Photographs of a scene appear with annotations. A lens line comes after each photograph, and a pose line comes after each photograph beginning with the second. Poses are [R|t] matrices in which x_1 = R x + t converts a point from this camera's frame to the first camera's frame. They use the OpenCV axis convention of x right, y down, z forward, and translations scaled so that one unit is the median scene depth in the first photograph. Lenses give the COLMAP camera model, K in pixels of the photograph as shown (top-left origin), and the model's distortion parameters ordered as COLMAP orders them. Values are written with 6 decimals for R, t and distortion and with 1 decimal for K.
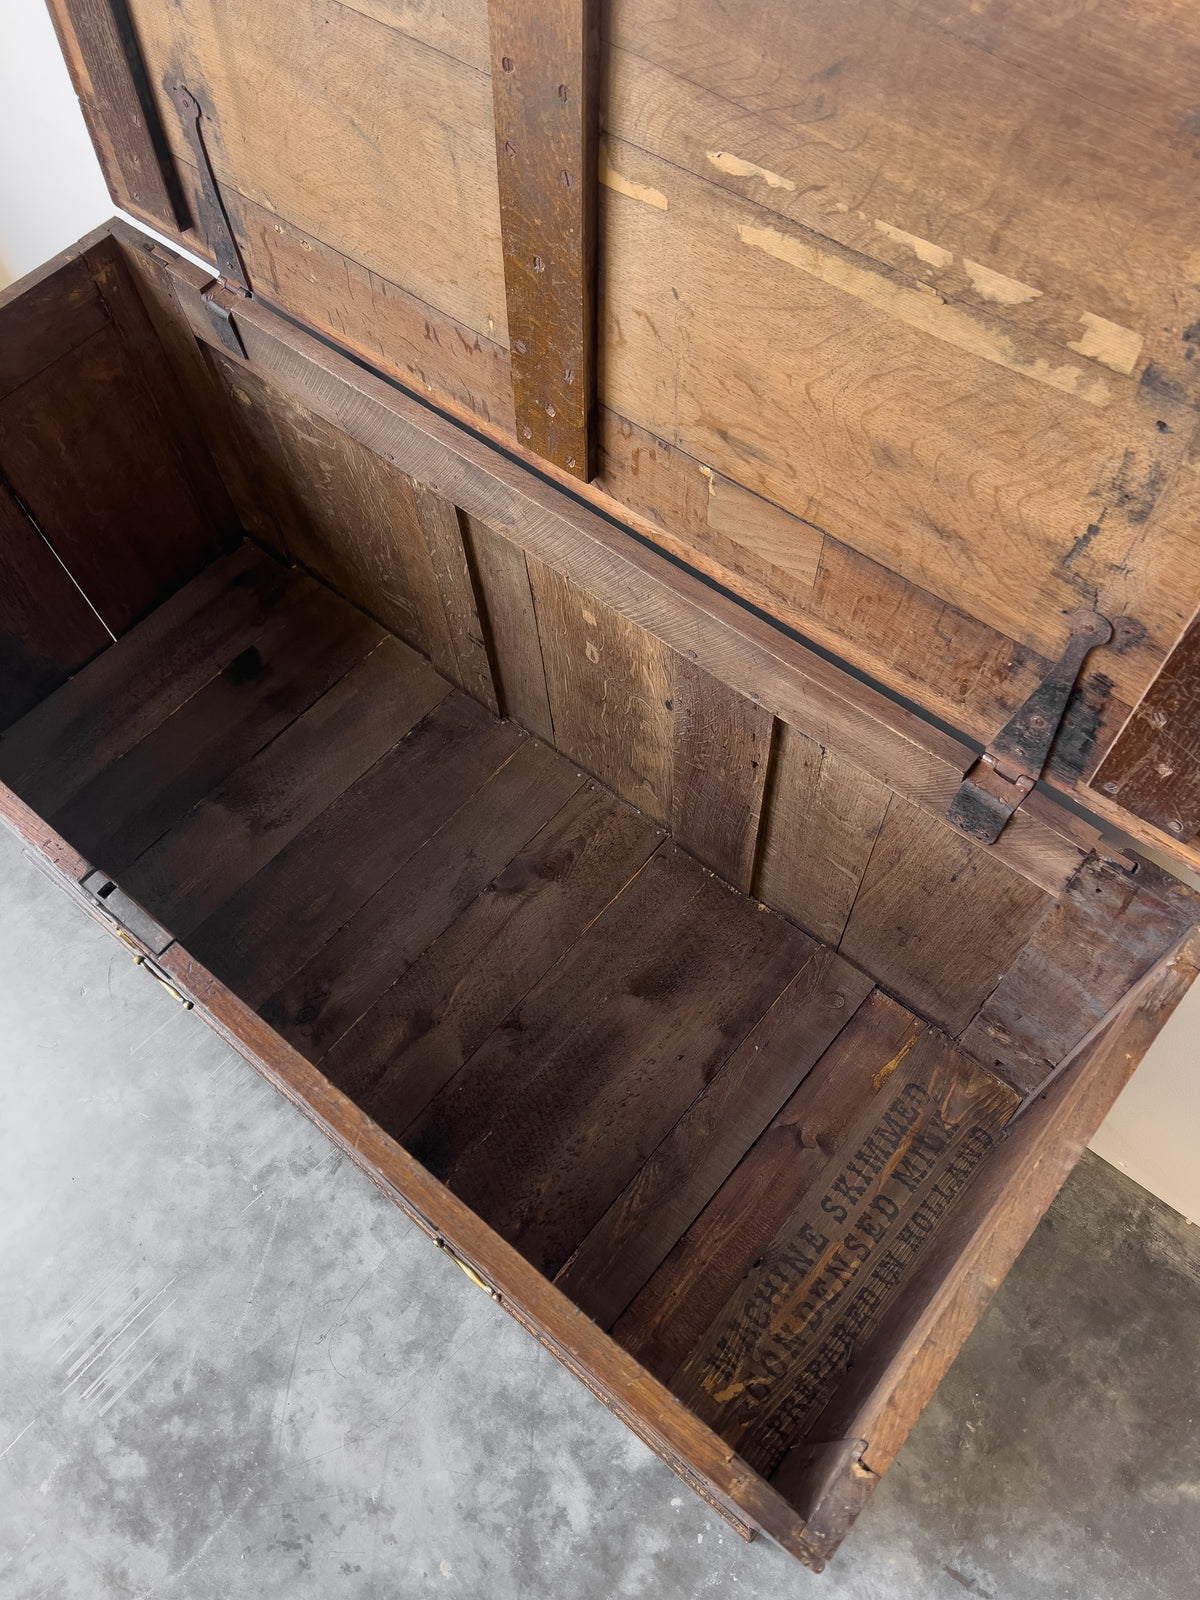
lens RADIAL K [[1162.9, 0, 604.7], [0, 1162.9, 820.4], [0, 0, 1]] dist [0.024484, -0.023829]
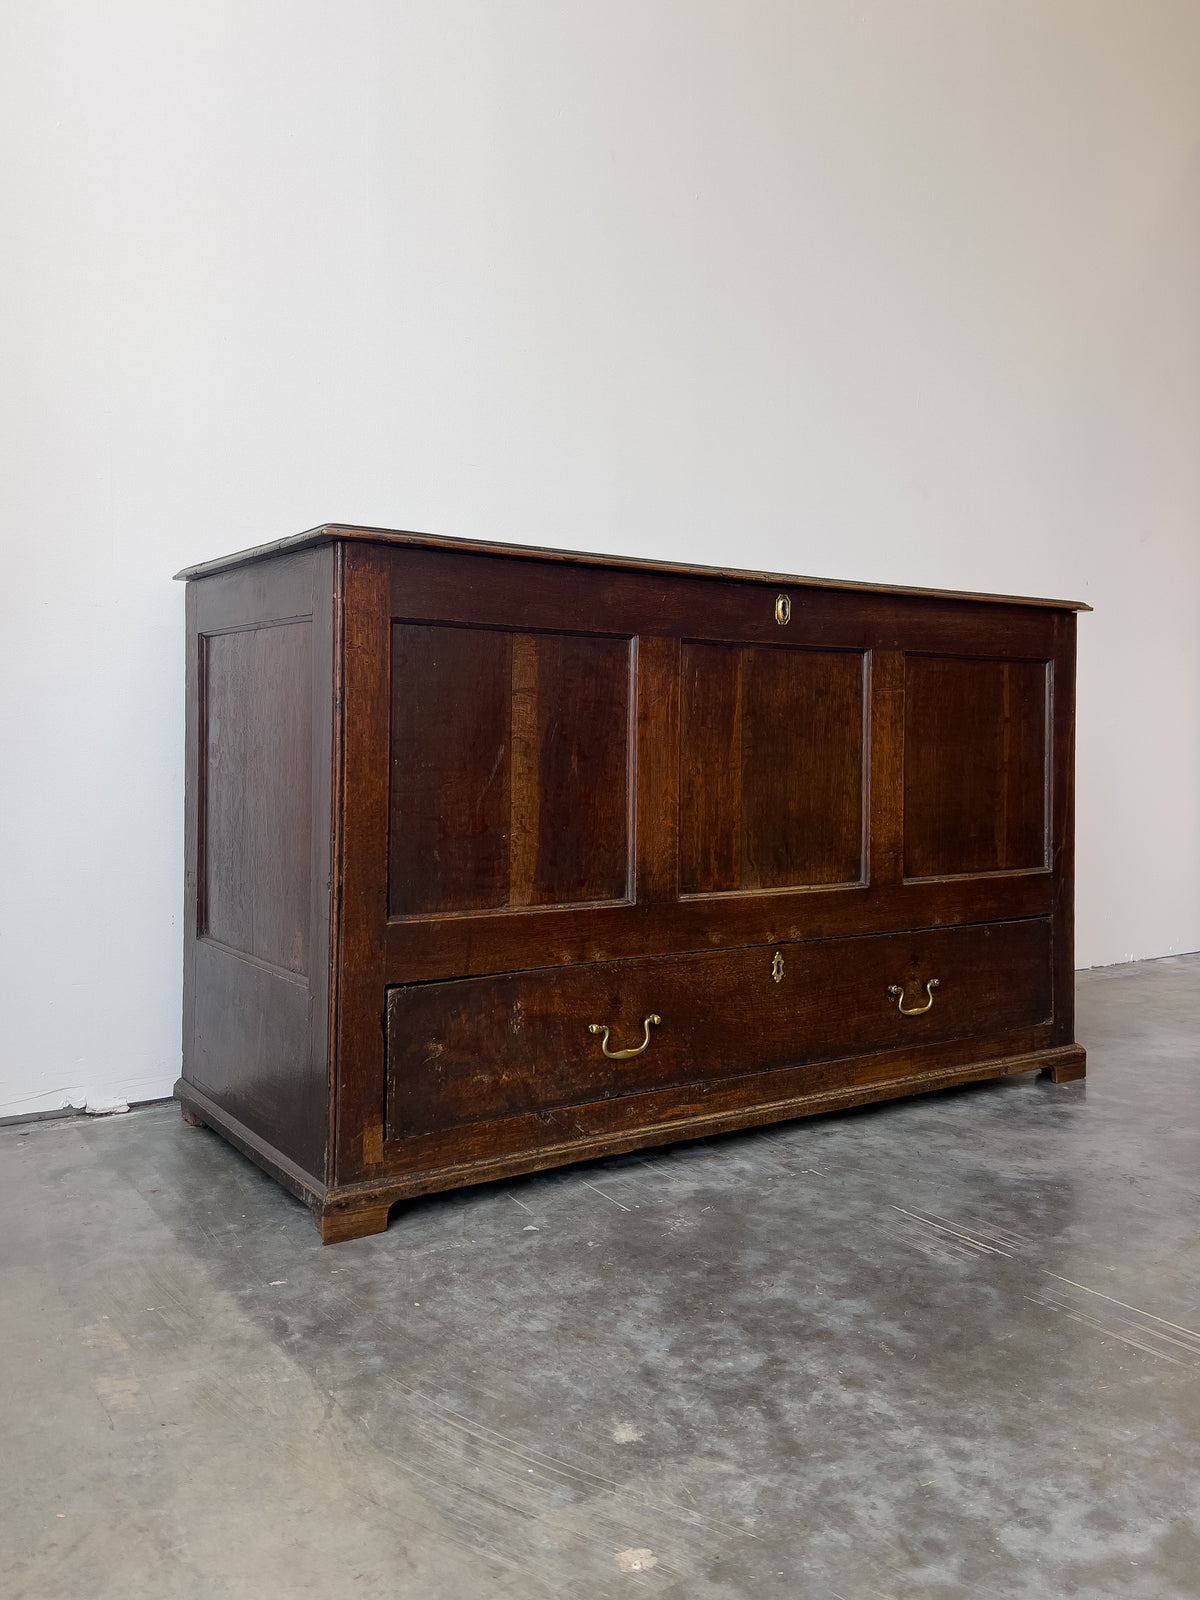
lens RADIAL K [[1281.3, 0, 546.1], [0, 1281.3, 780.5], [0, 0, 1]] dist [0.031840, -0.020802]
pose [[0.301473, 0.003407, 0.953469, -1.602117], [0.832869, 0.485862, -0.265078, 0.299714], [-0.464158, 0.874029, 0.143637, 0.757232]]
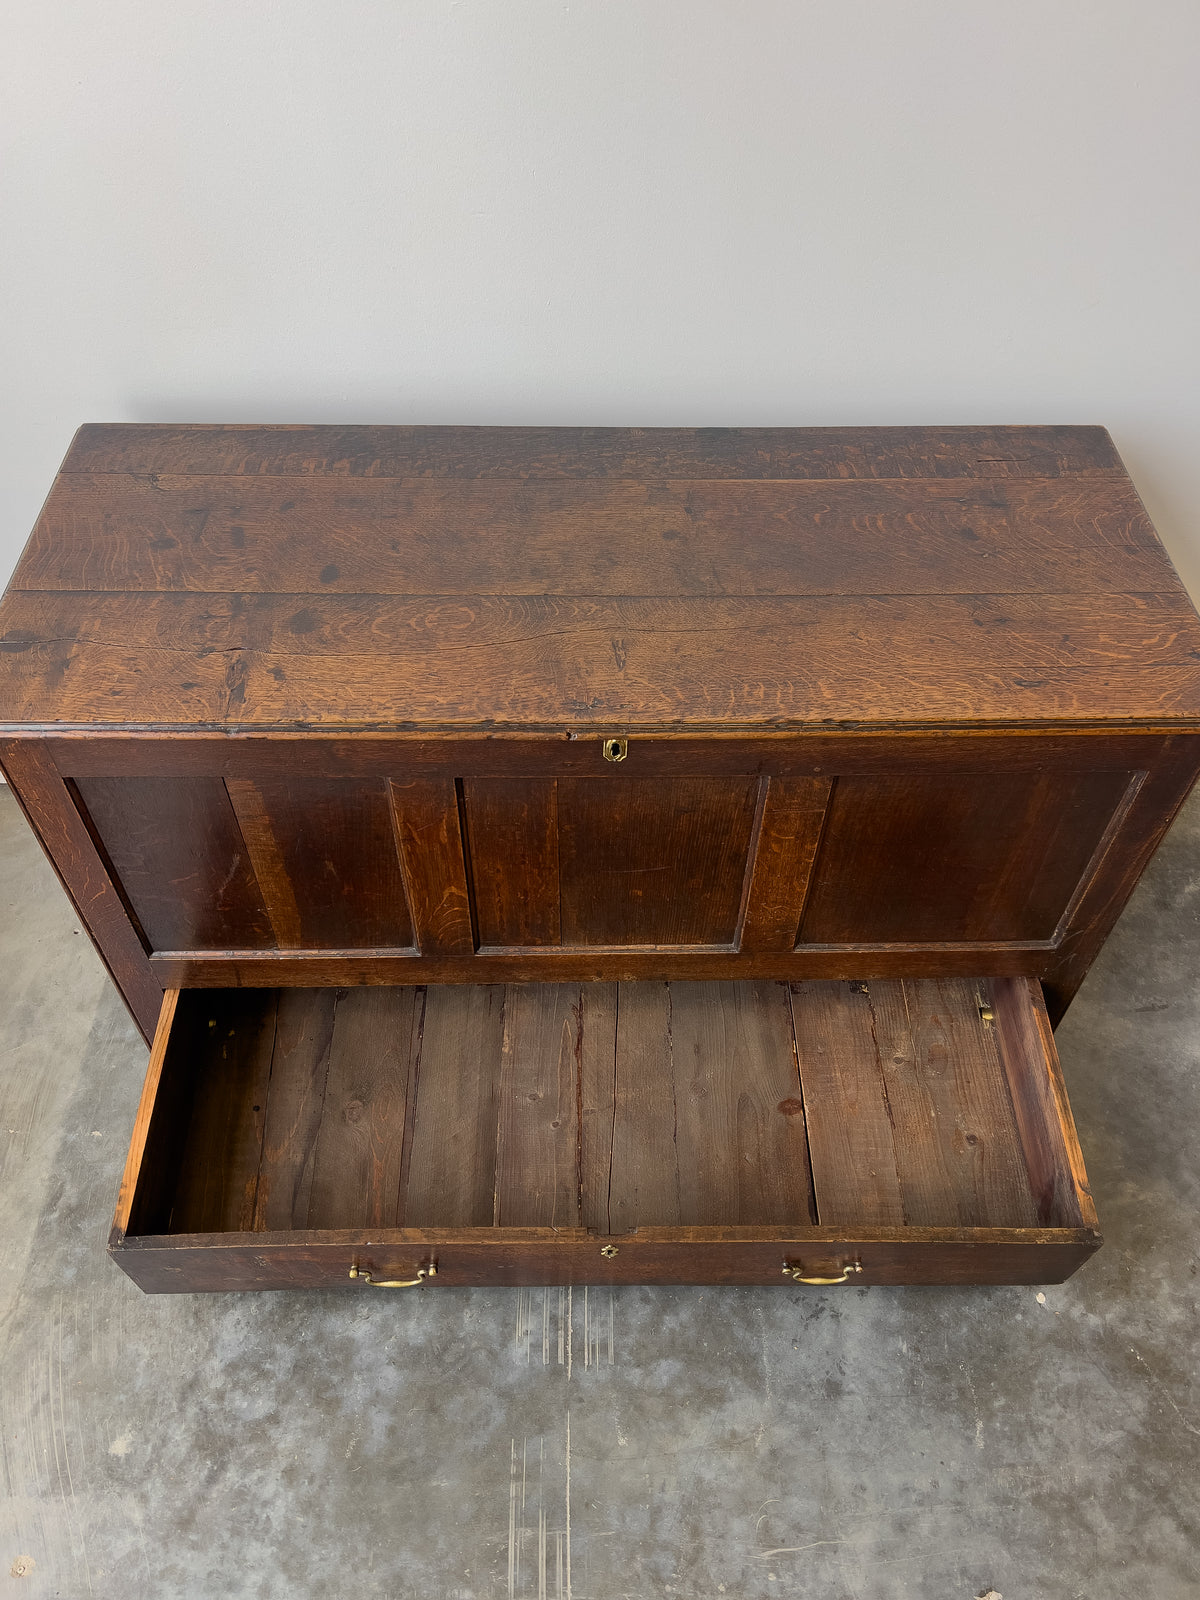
lens RADIAL K [[1161.4, 0, 596.2], [0, 1161.4, 836.8], [0, 0, 1]] dist [0.039633, -0.048608]
pose [[0.750747, -0.481243, 0.452530, -0.737035], [0.564249, 0.823388, -0.060457, 0.173574], [-0.343514, 0.300728, 0.889697, -0.108327]]
